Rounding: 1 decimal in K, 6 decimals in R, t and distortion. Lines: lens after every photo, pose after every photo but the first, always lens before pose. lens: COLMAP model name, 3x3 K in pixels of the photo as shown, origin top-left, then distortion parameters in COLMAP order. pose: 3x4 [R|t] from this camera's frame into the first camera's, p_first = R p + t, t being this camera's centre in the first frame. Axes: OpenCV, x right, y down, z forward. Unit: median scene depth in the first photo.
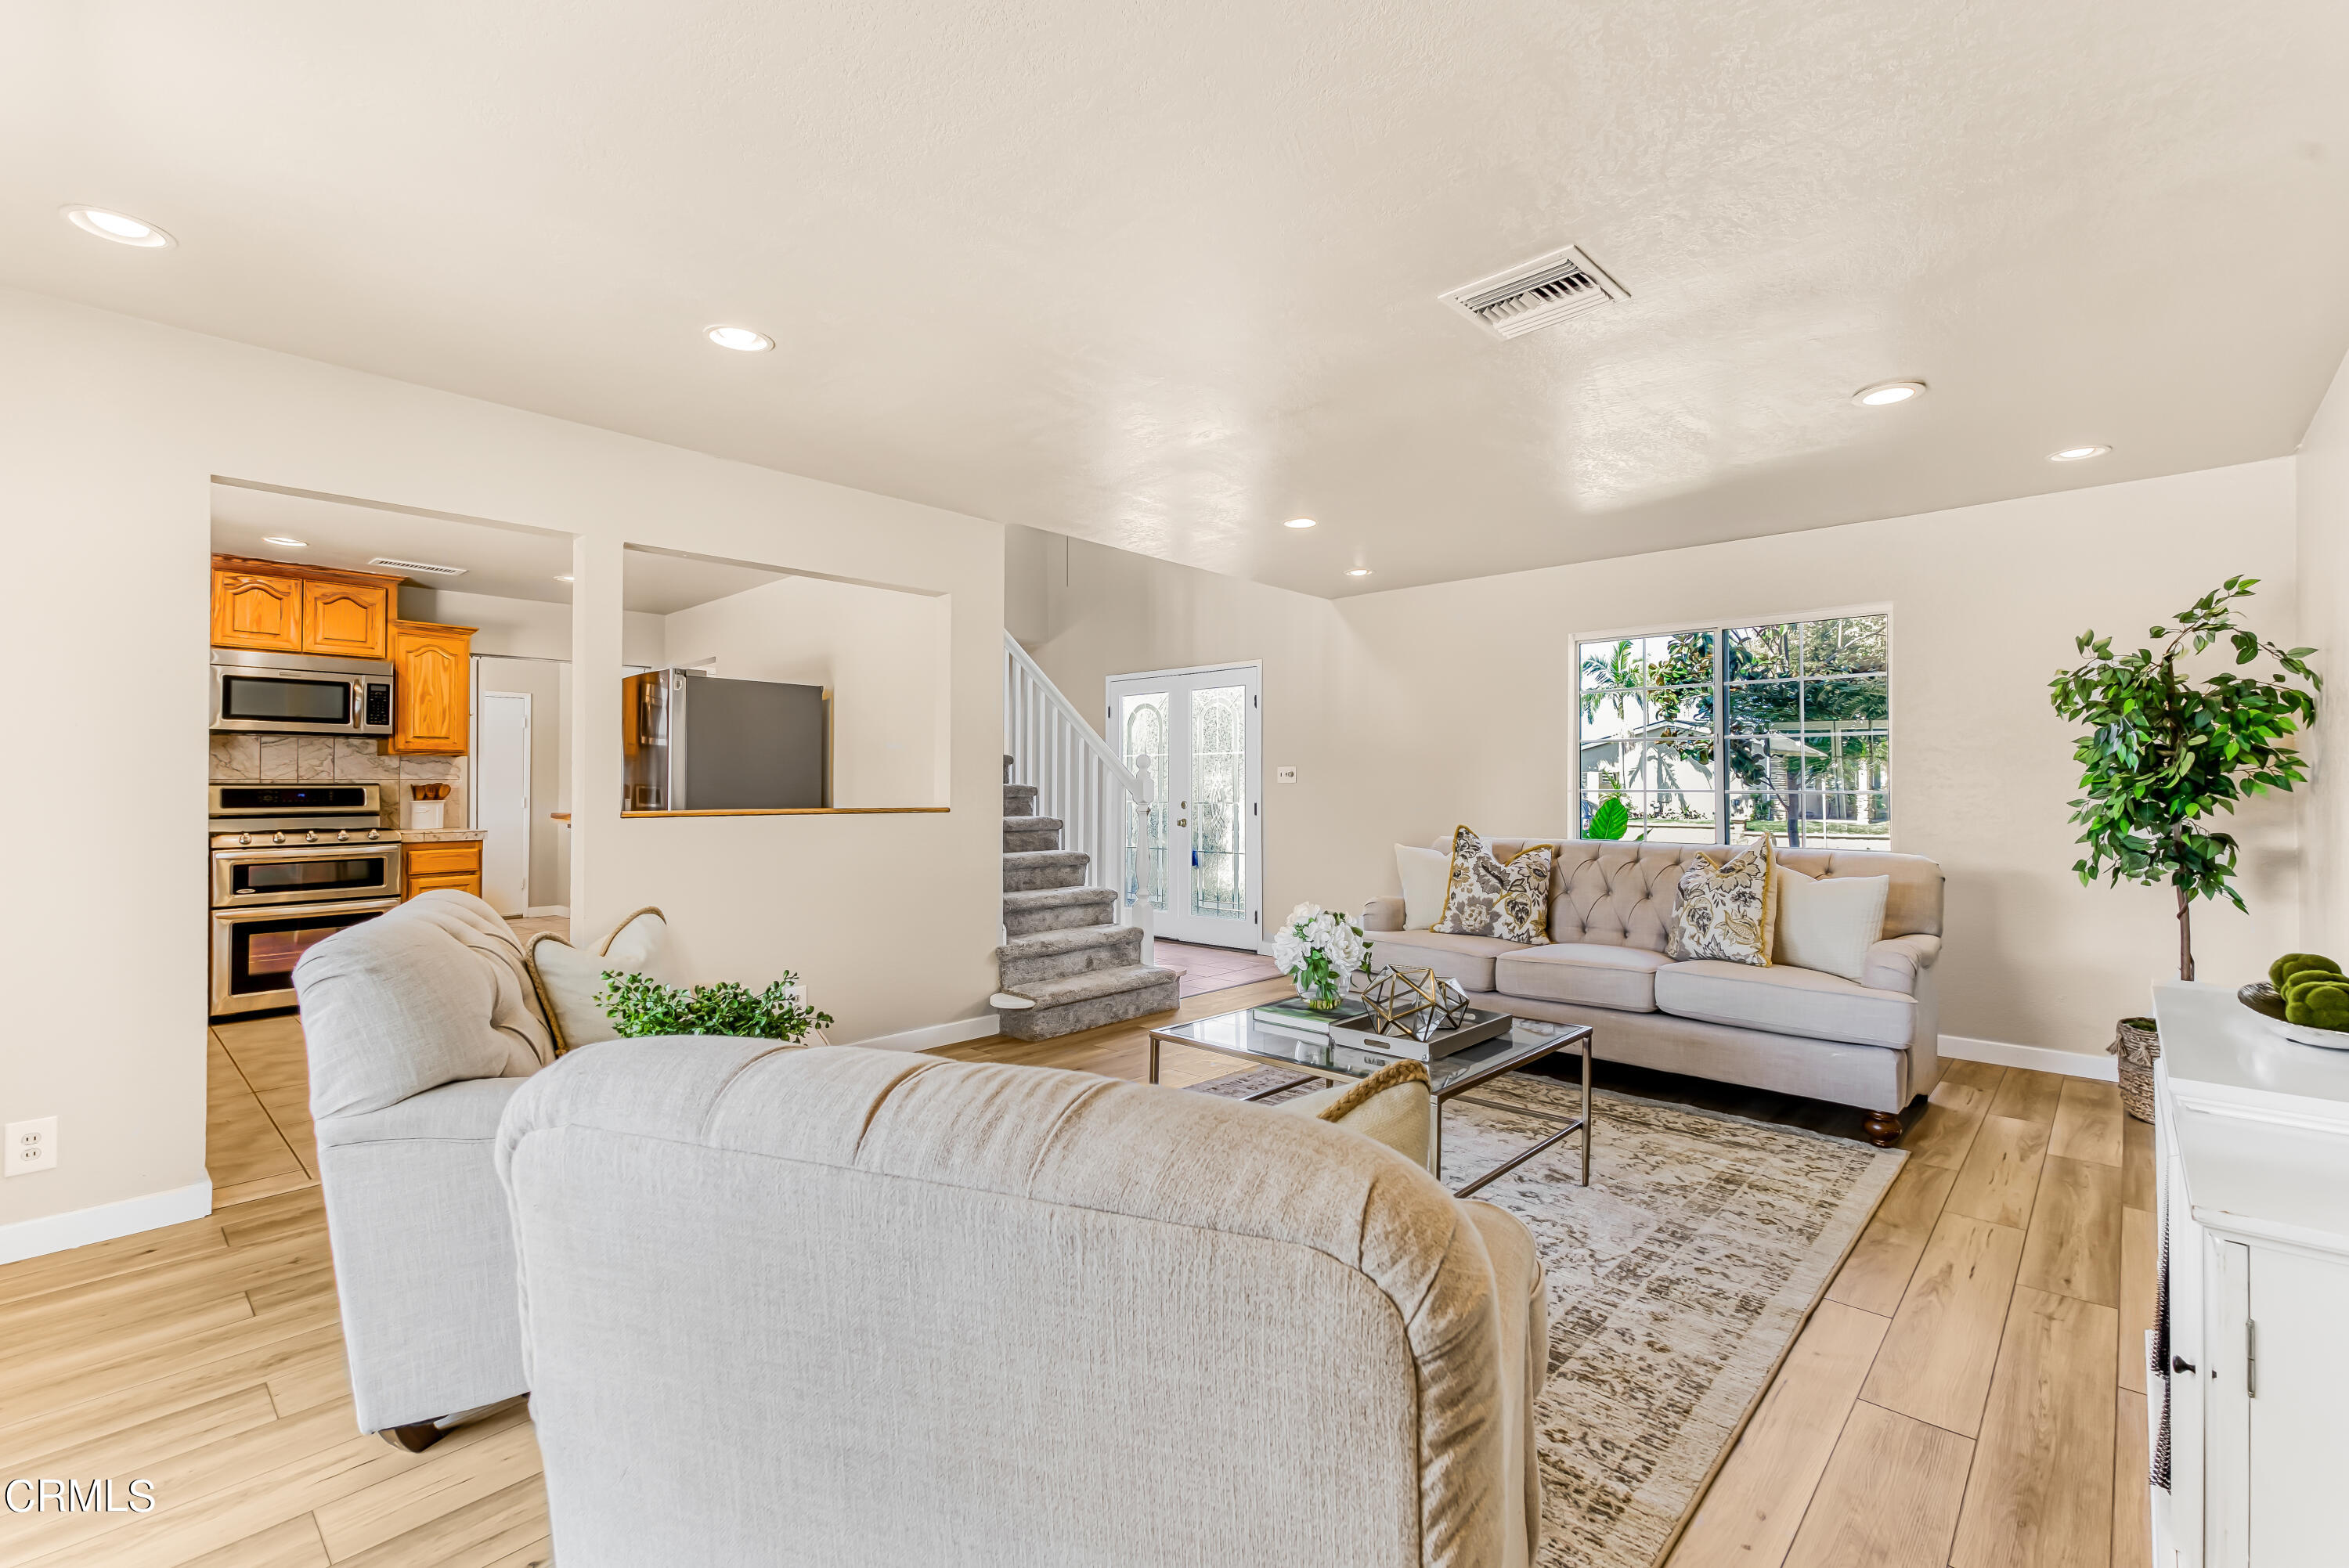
lens RADIAL K [[1024.2, 0, 1171.8], [0, 1024.2, 761.3], [0, 0, 1]] dist [0.016899, 0.003348]
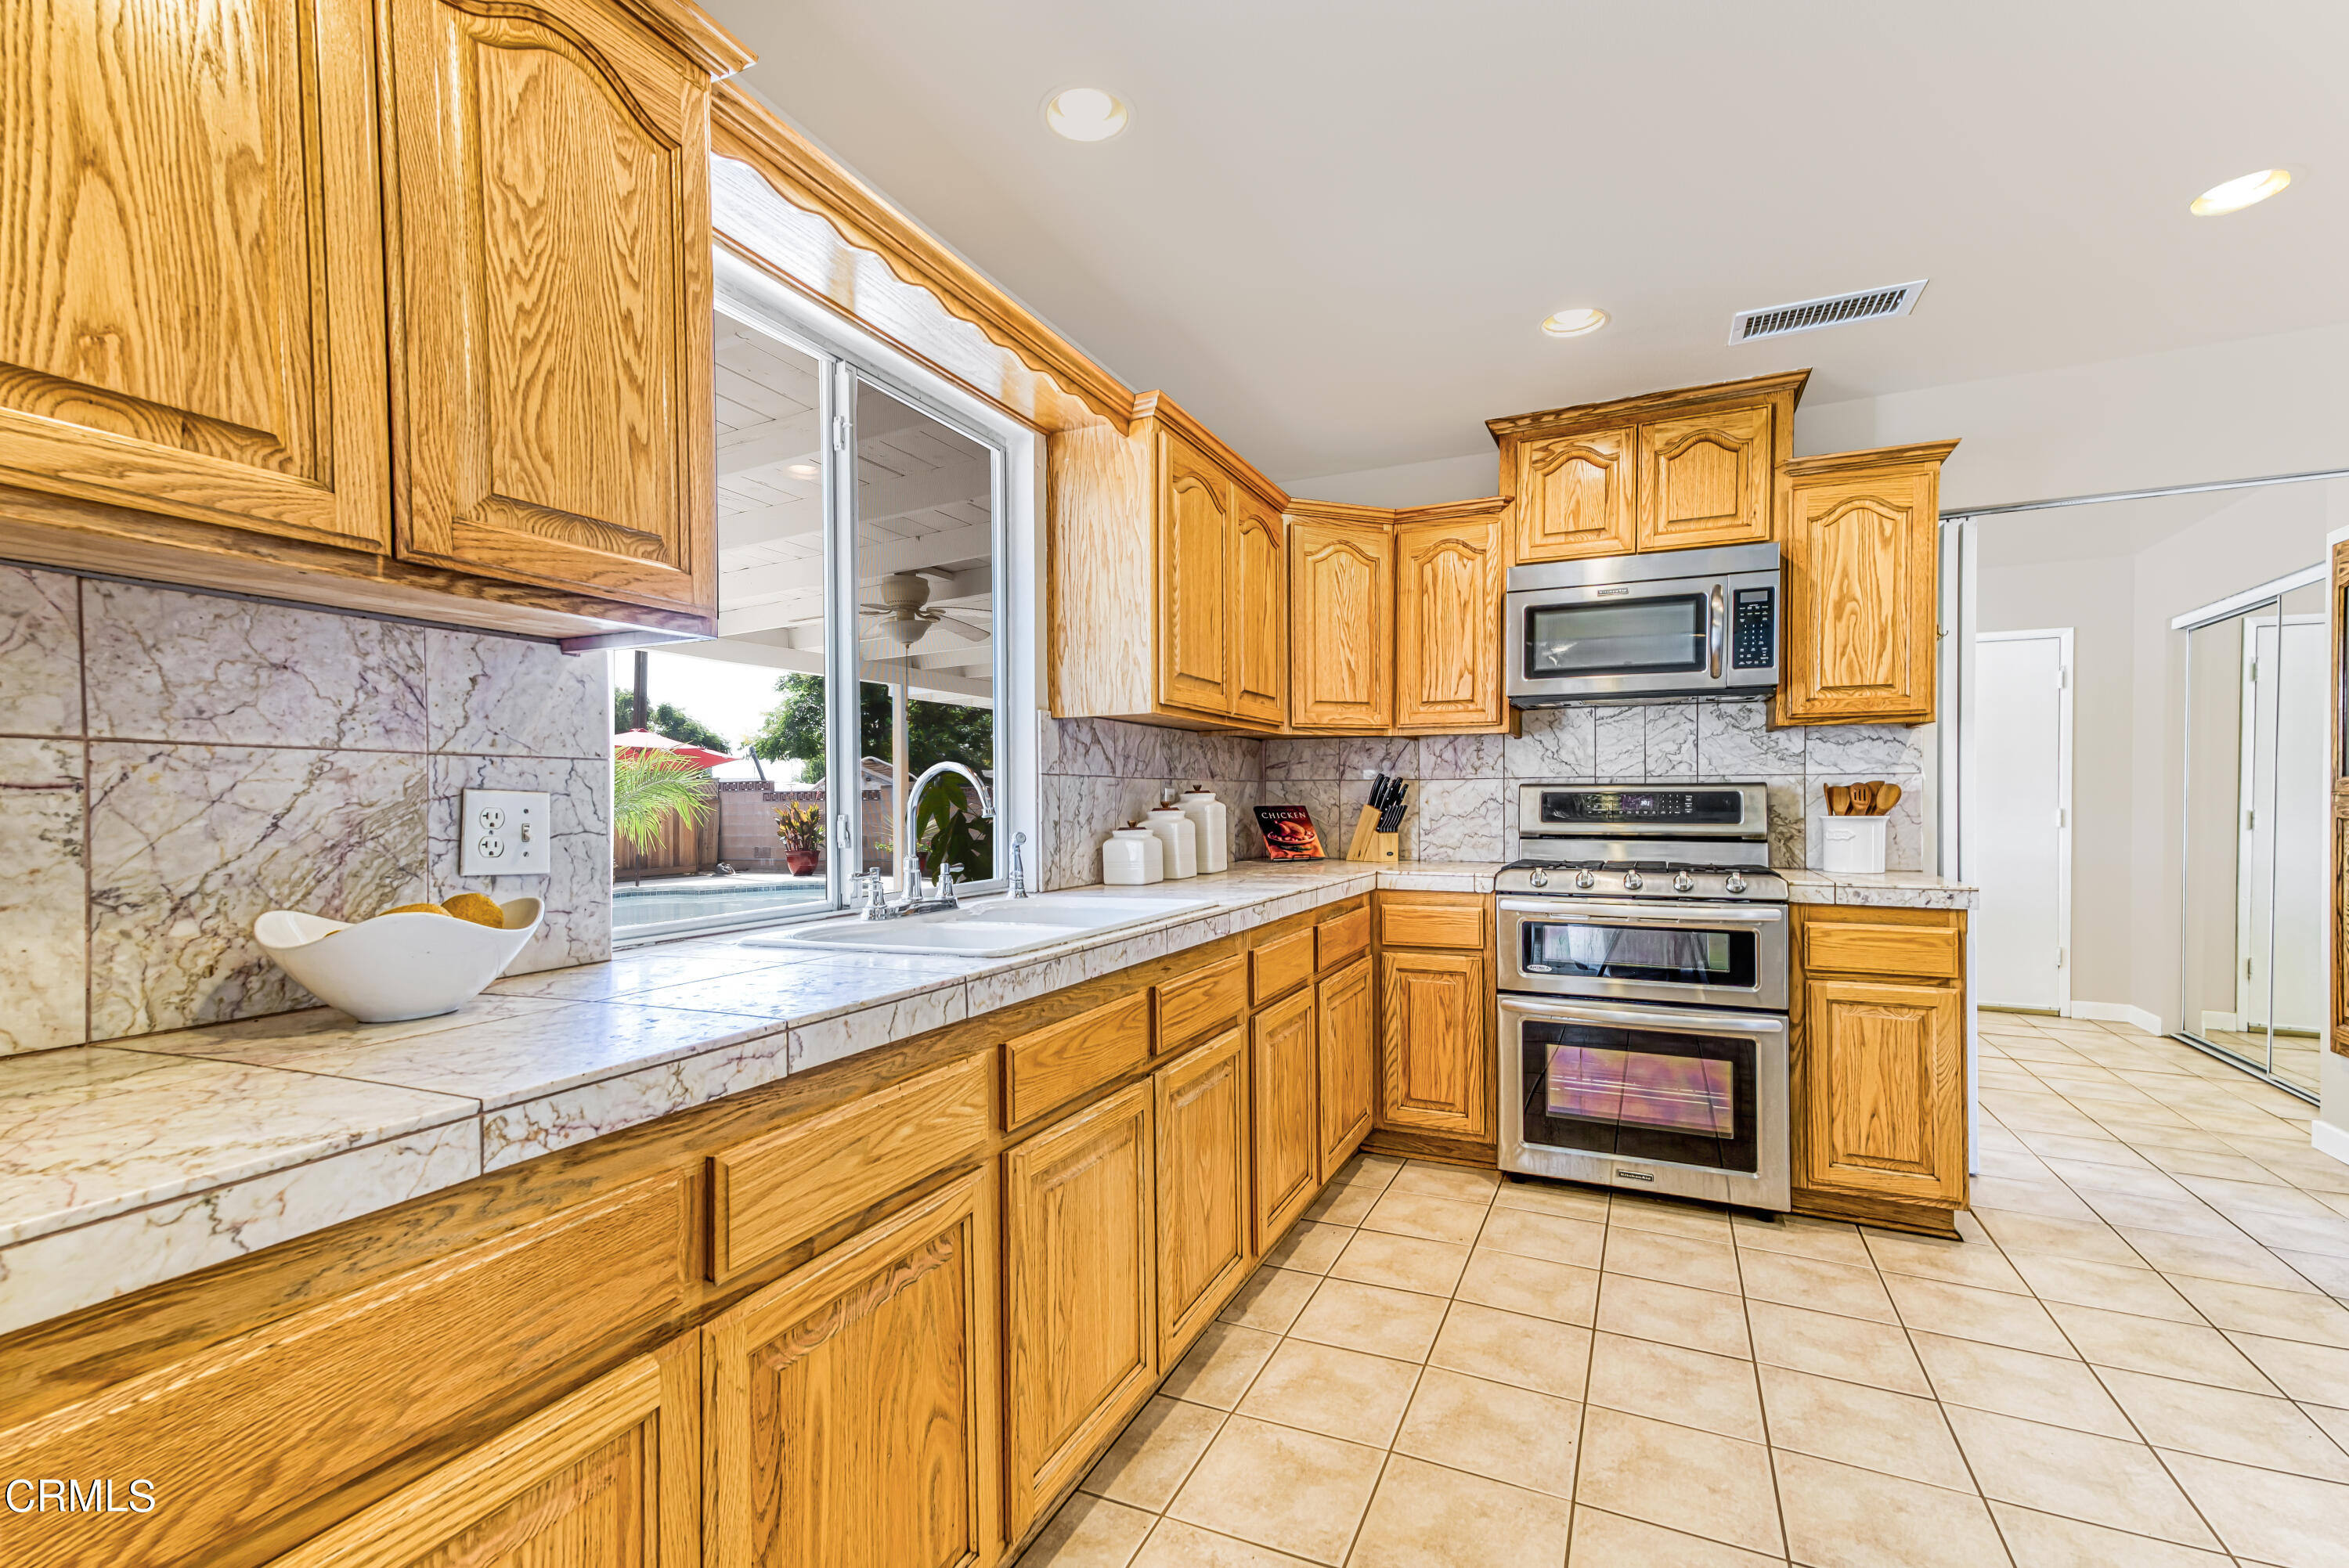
lens RADIAL K [[1024.2, 0, 1154.1], [0, 1024.2, 808.2], [0, 0, 1]] dist [0.016899, 0.003348]
pose [[0.282454, 0.012306, -0.959202, -0.349130], [0.024527, 0.999498, 0.020045, 0.016435], [0.958967, -0.029189, 0.282011, 0.554420]]
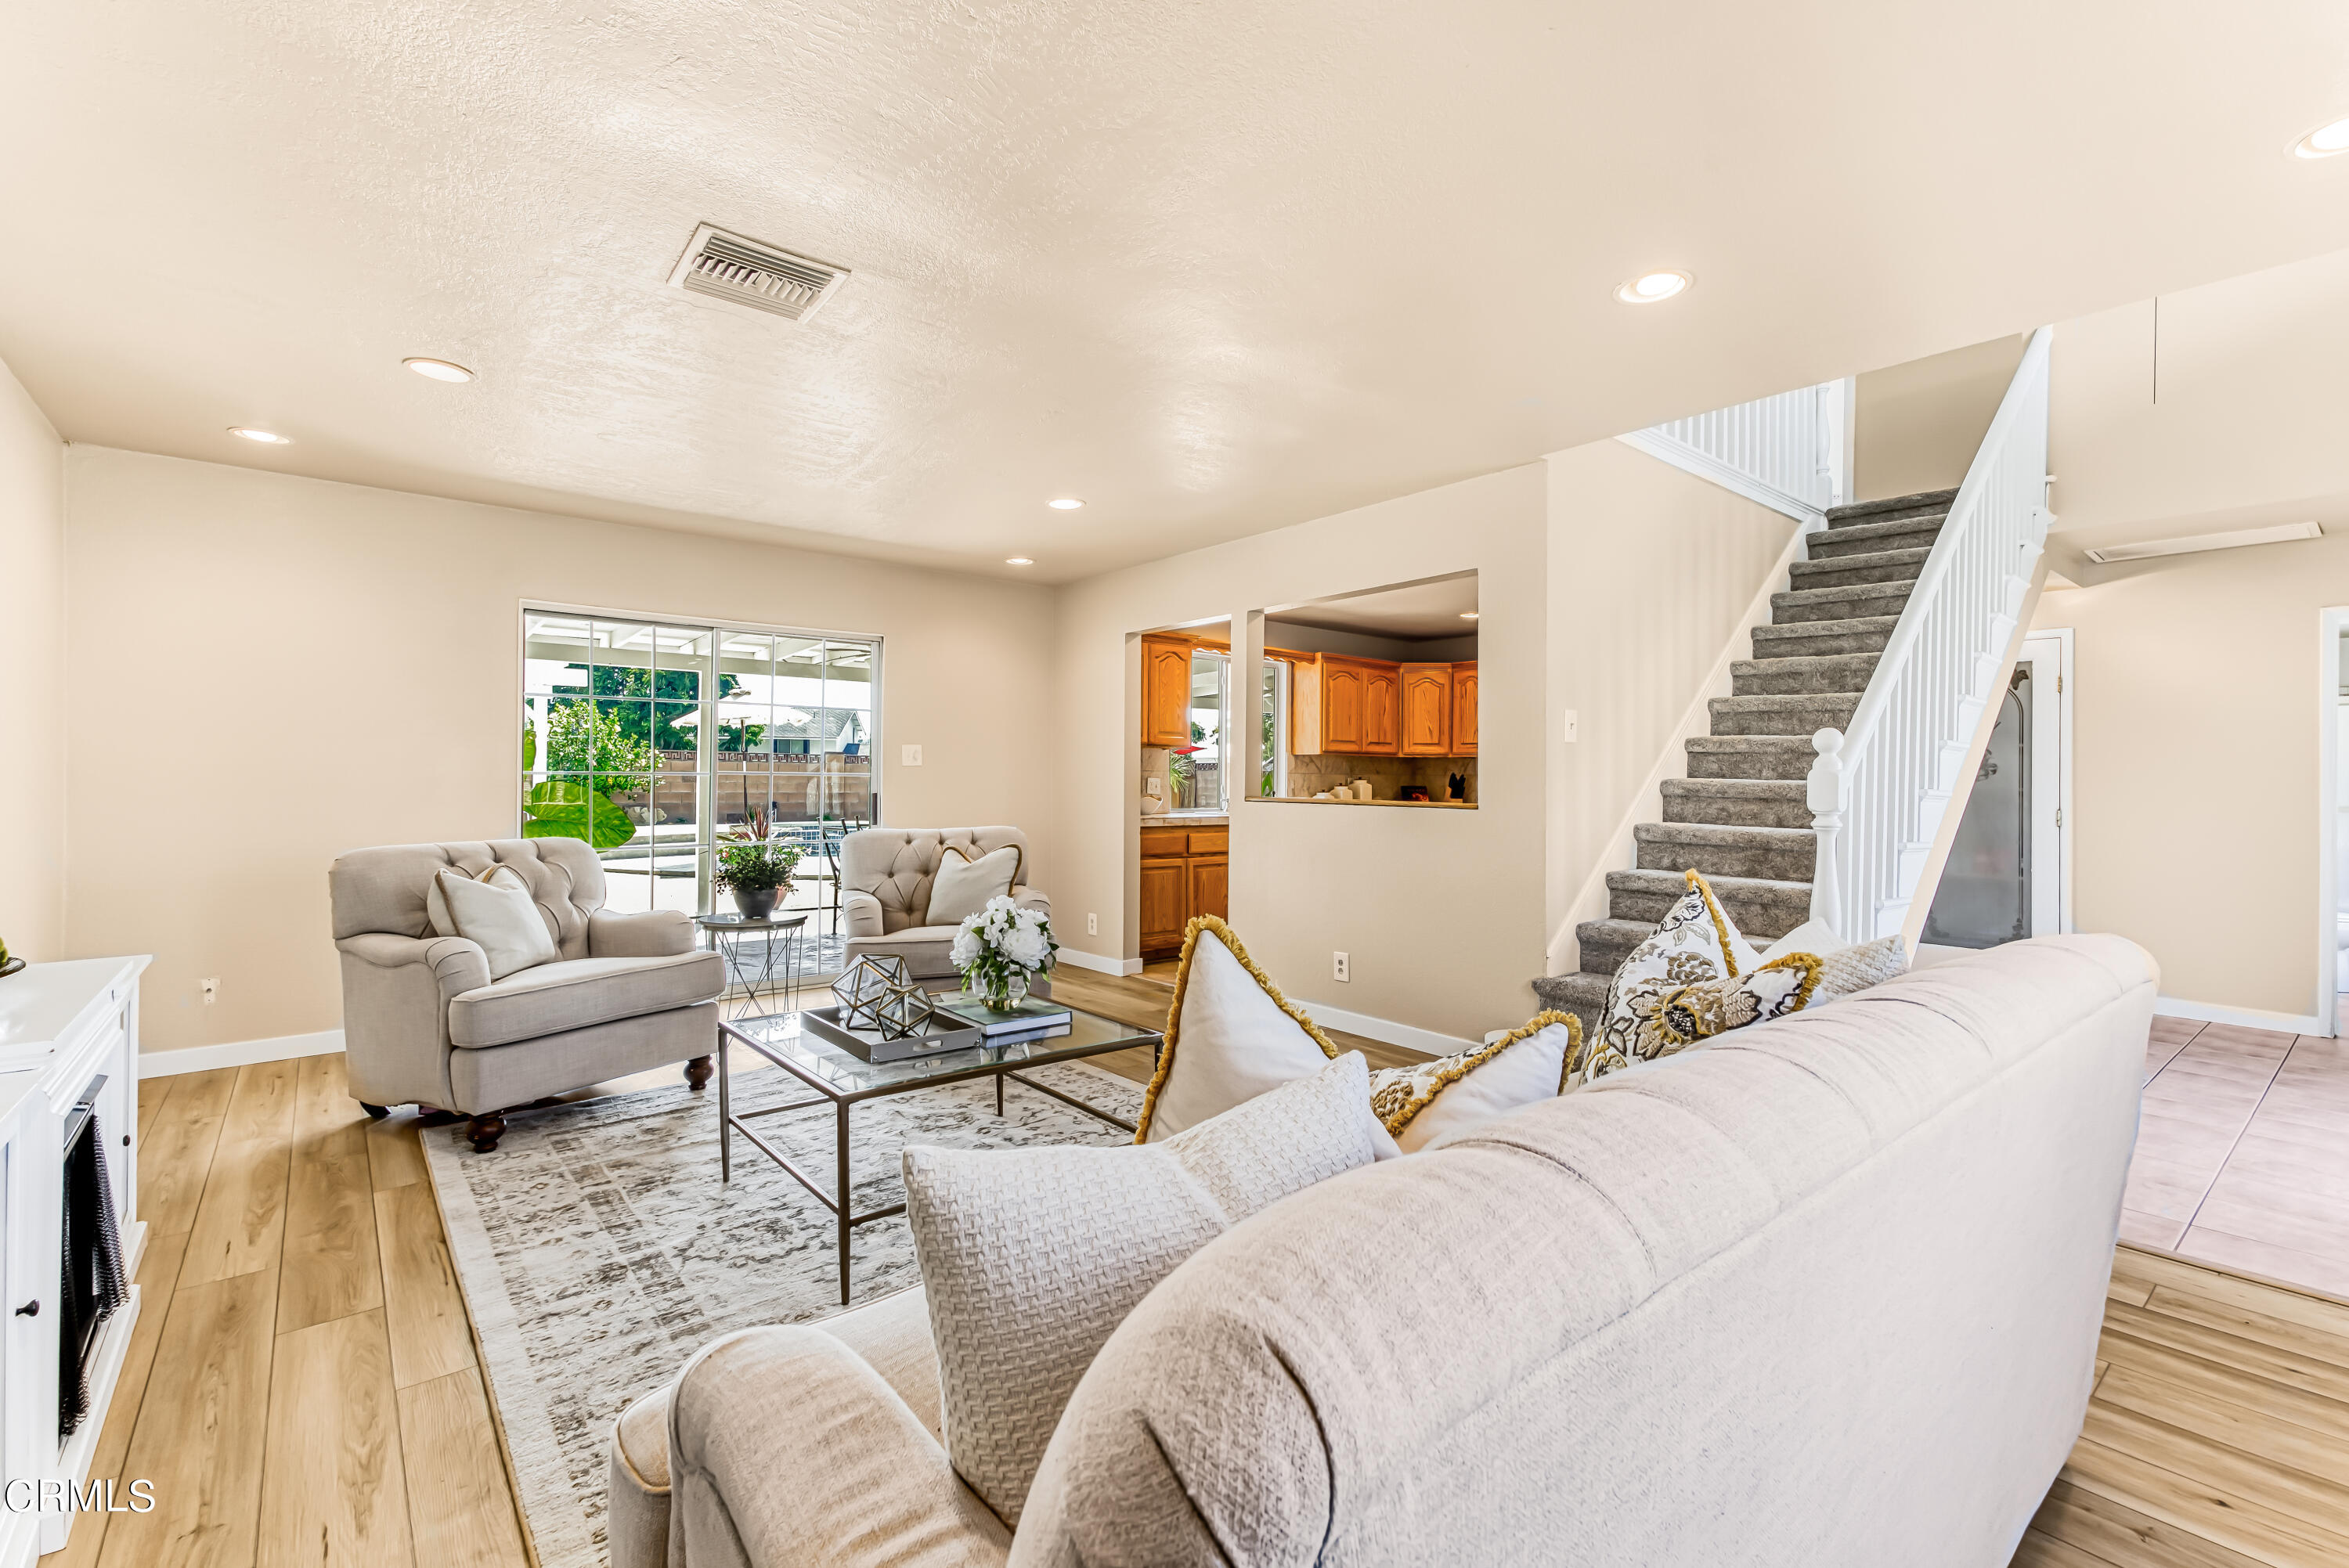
lens RADIAL K [[1024.2, 0, 1199.7], [0, 1024.2, 786.8], [0, 0, 1]] dist [0.016899, 0.003348]
pose [[-0.110315, 0.013298, -0.993808, 0.555894], [0.008901, 0.999884, 0.012391, 0.009239], [0.993857, -0.007479, -0.110420, 0.664233]]
